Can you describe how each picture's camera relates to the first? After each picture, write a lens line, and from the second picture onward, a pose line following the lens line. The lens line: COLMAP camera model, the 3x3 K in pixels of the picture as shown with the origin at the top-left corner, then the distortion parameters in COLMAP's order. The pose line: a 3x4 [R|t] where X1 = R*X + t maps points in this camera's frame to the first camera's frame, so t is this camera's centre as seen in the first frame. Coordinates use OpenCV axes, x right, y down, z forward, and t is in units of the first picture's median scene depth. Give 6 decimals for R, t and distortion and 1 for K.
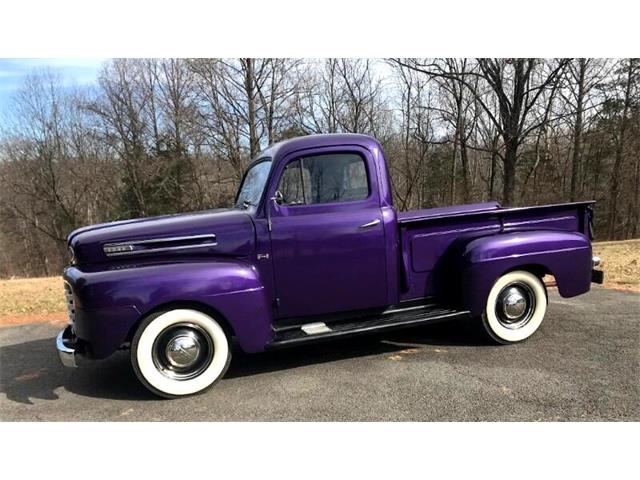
lens RADIAL K [[519.2, 0, 327.1], [0, 519.2, 266.8], [0, 0, 1]] dist [0.021799, -0.012345]
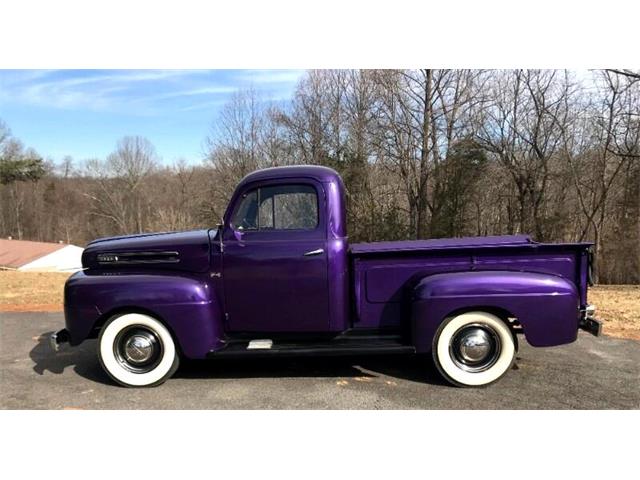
lens RADIAL K [[526.1, 0, 321.9], [0, 526.1, 278.3], [0, 0, 1]] dist [0.013851, 0.000635]
pose [[0.942765, 0.085566, -0.322294, 0.437421], [-0.085871, 0.996217, 0.013299, -0.044815], [0.322213, 0.015138, 0.946546, -0.006623]]
